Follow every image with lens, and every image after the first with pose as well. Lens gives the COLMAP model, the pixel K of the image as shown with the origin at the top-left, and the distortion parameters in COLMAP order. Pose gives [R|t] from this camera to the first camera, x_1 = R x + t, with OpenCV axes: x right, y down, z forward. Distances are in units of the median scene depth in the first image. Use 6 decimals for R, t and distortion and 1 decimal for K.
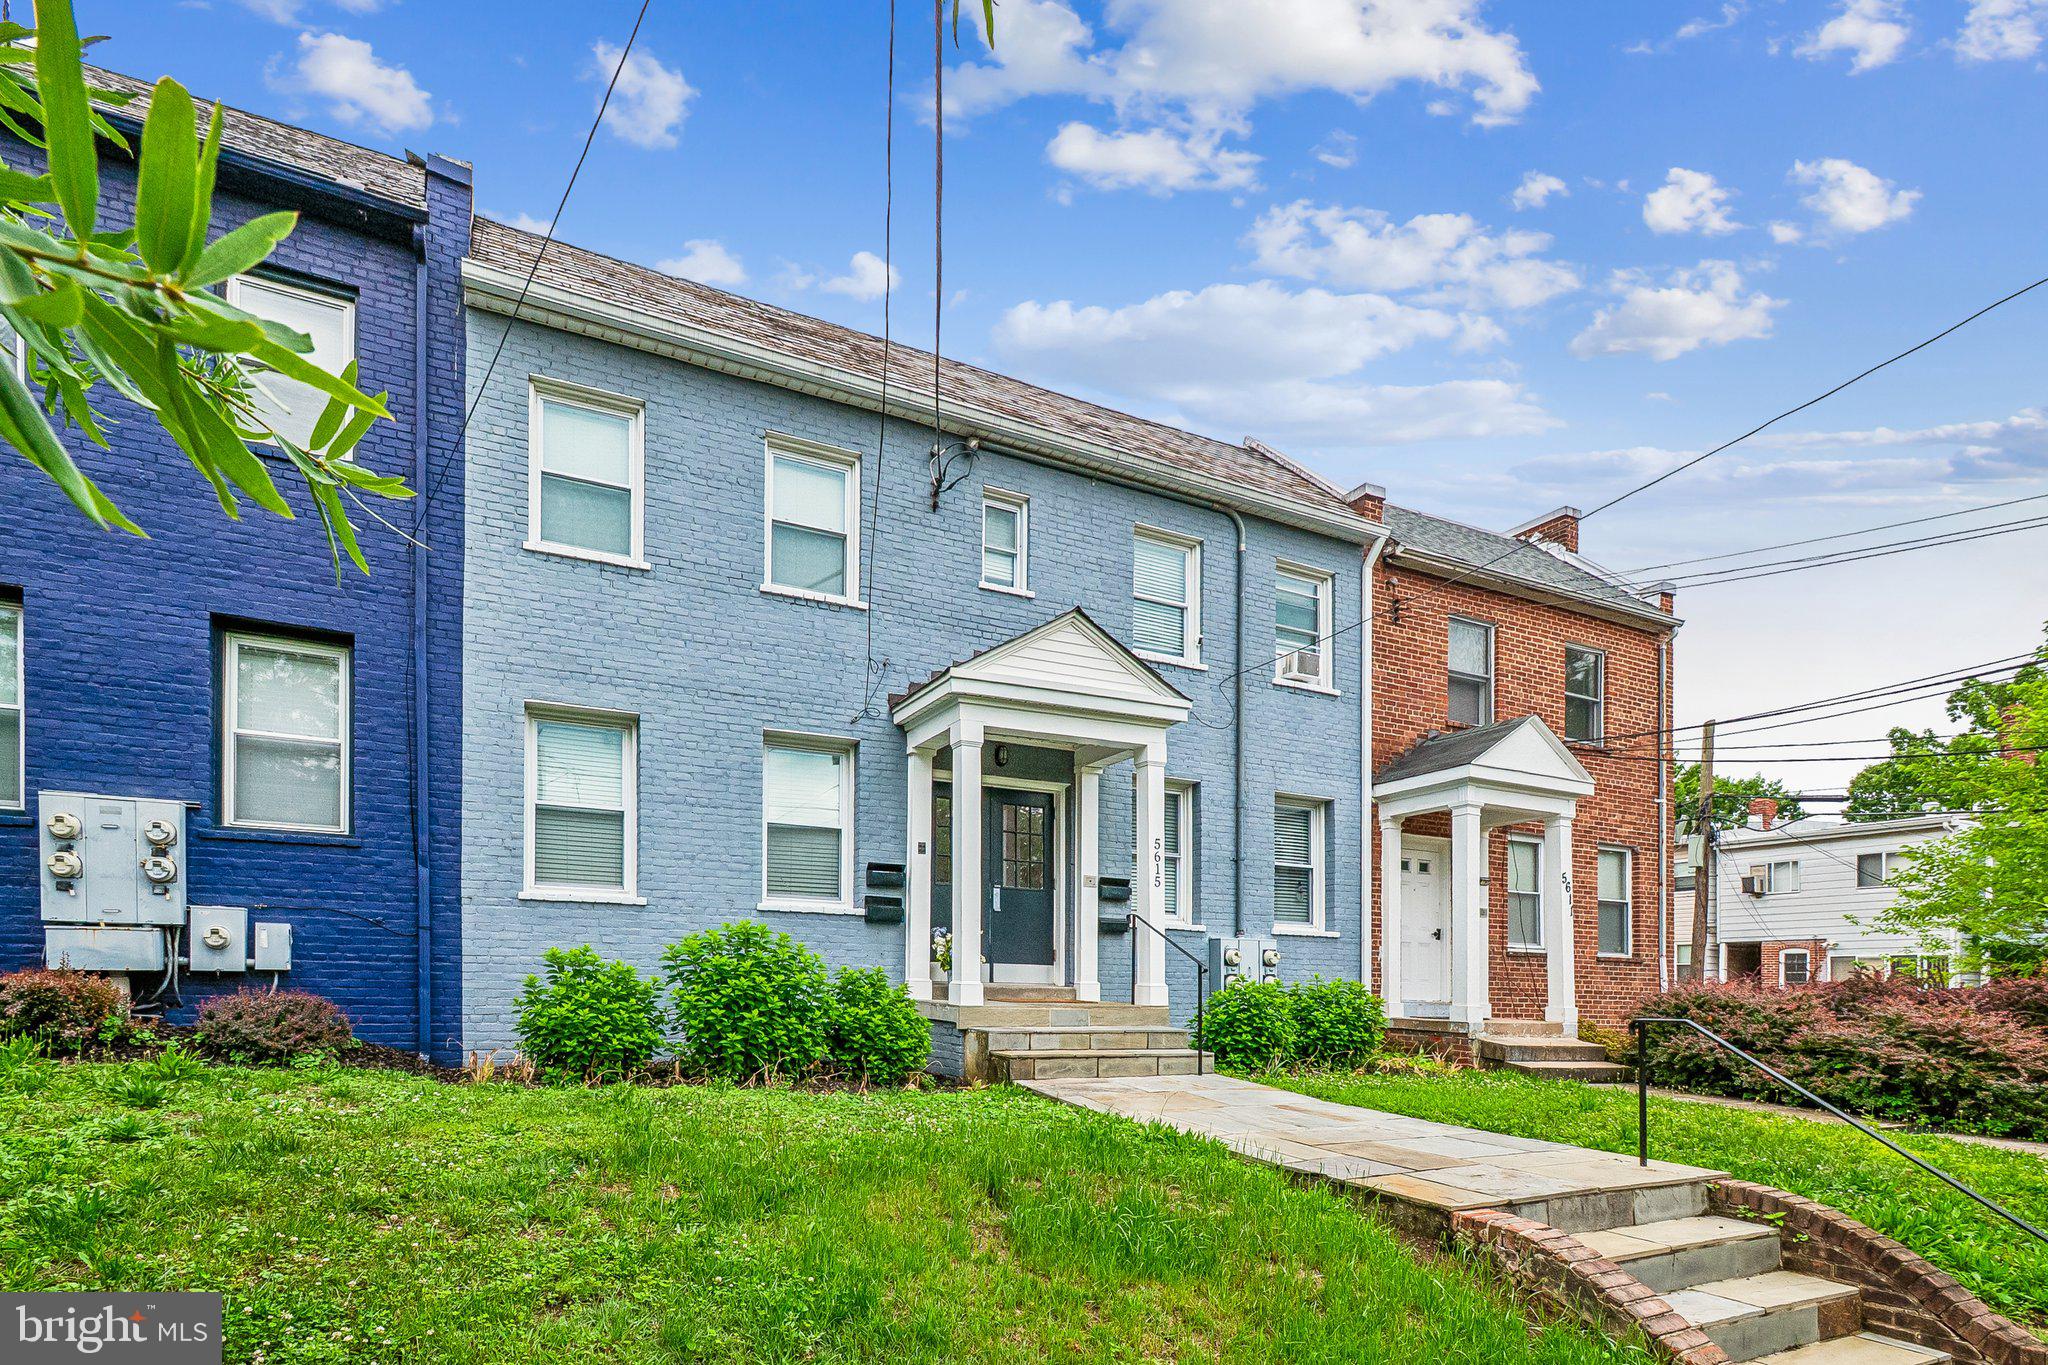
lens RADIAL K [[924.1, 0, 1023.6], [0, 924.1, 694.7], [0, 0, 1]] dist [0.004682, -0.000767]
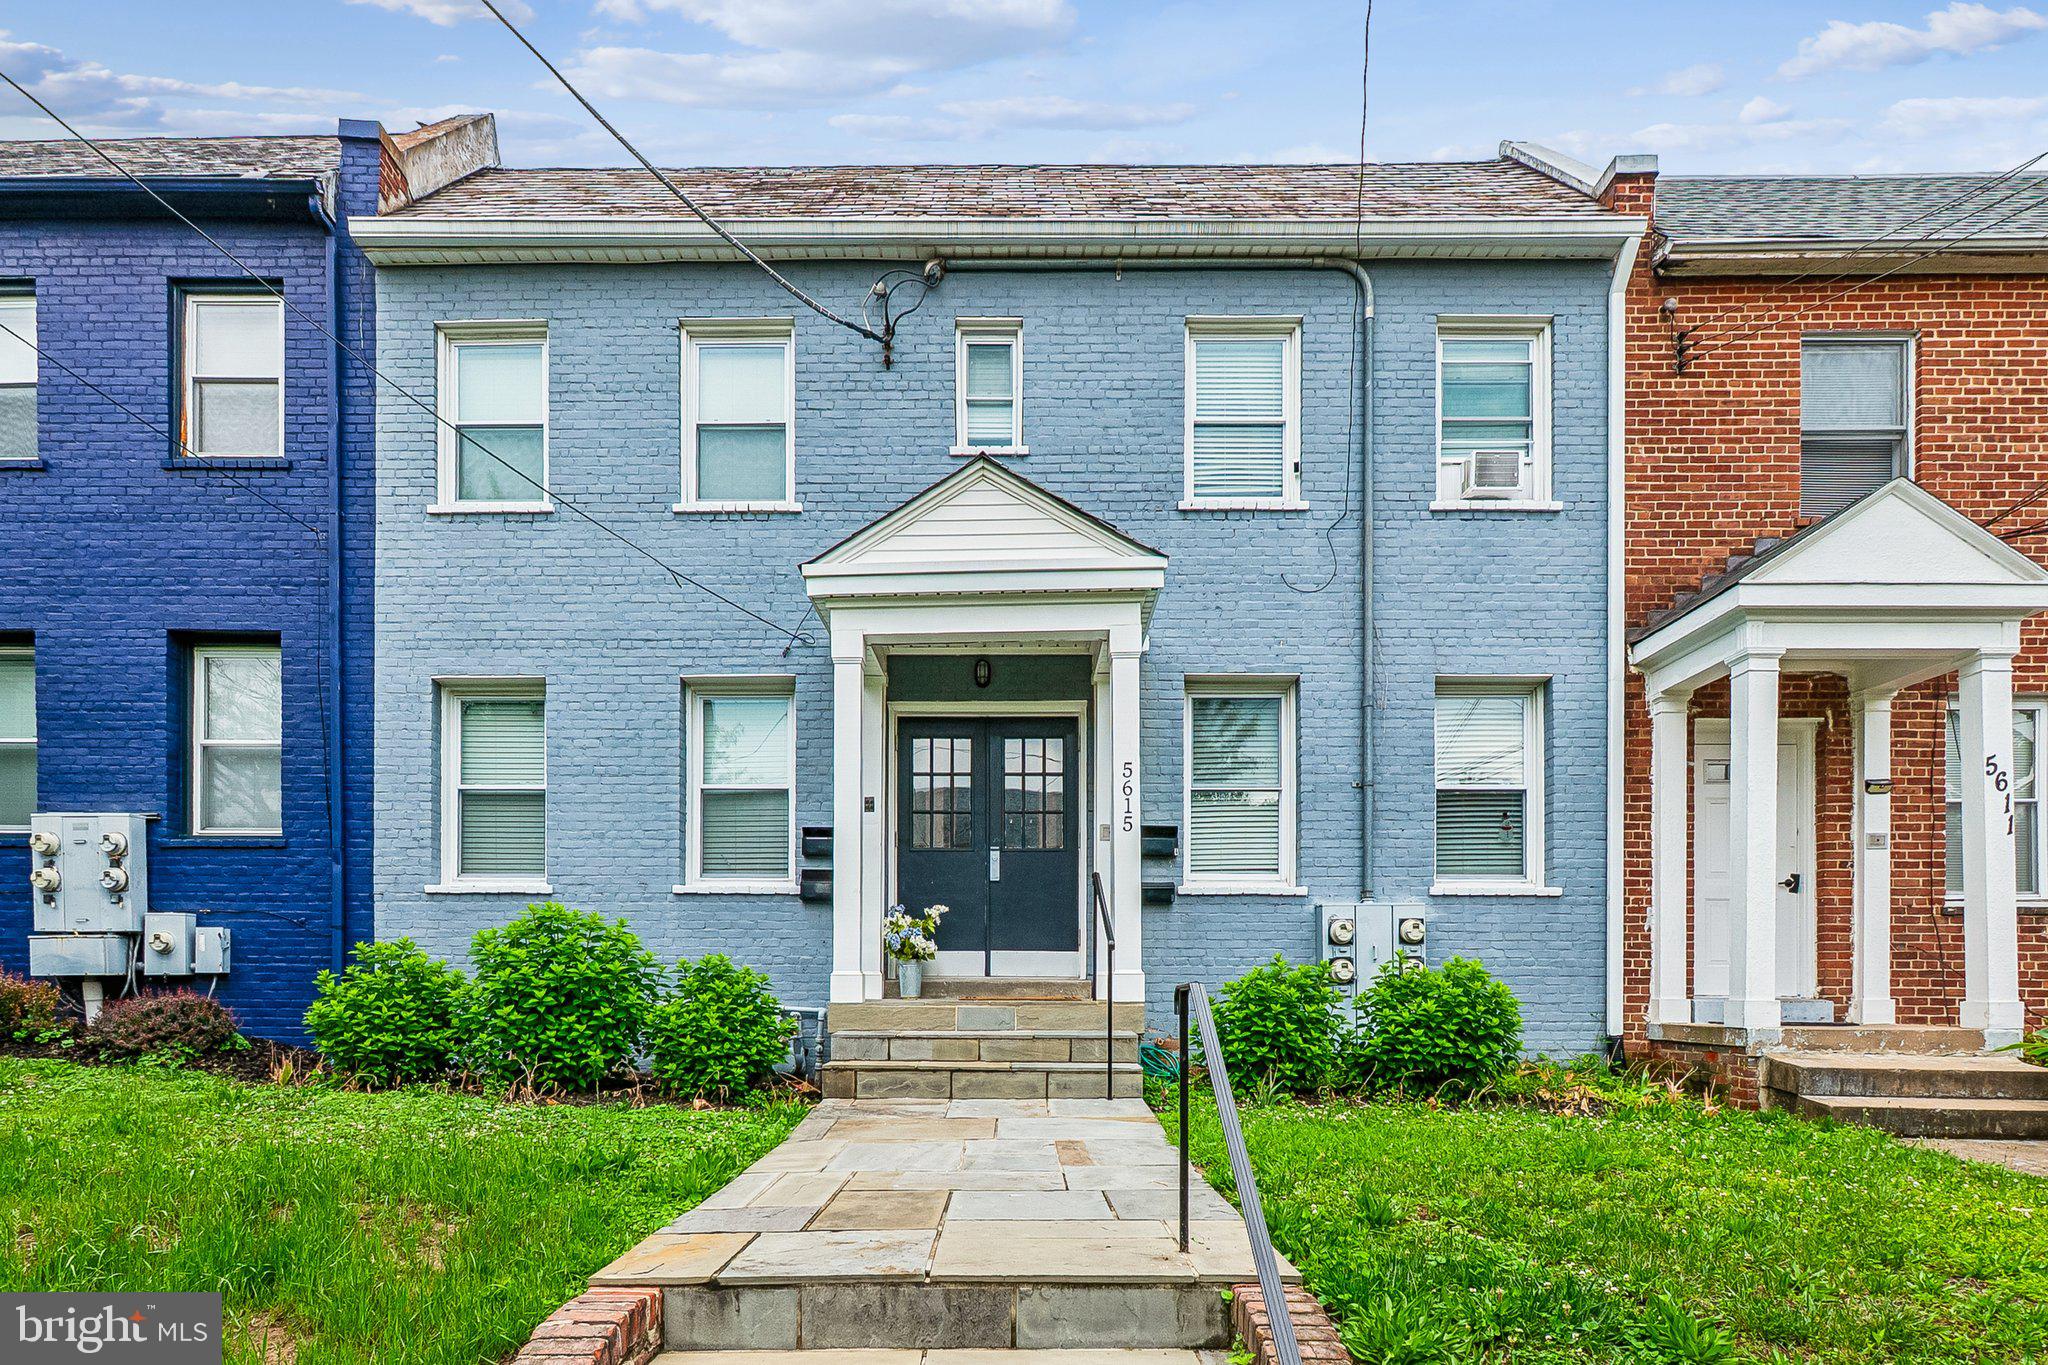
lens RADIAL K [[1184.6, 0, 1033.1], [0, 1184.6, 661.4], [0, 0, 1]] dist [0.005539, -0.003690]
pose [[0.900878, -0.130674, -0.413935, 0.440436], [0.140034, 0.990116, -0.007801, 0.075725], [0.410863, -0.050937, 0.910273, 0.165883]]
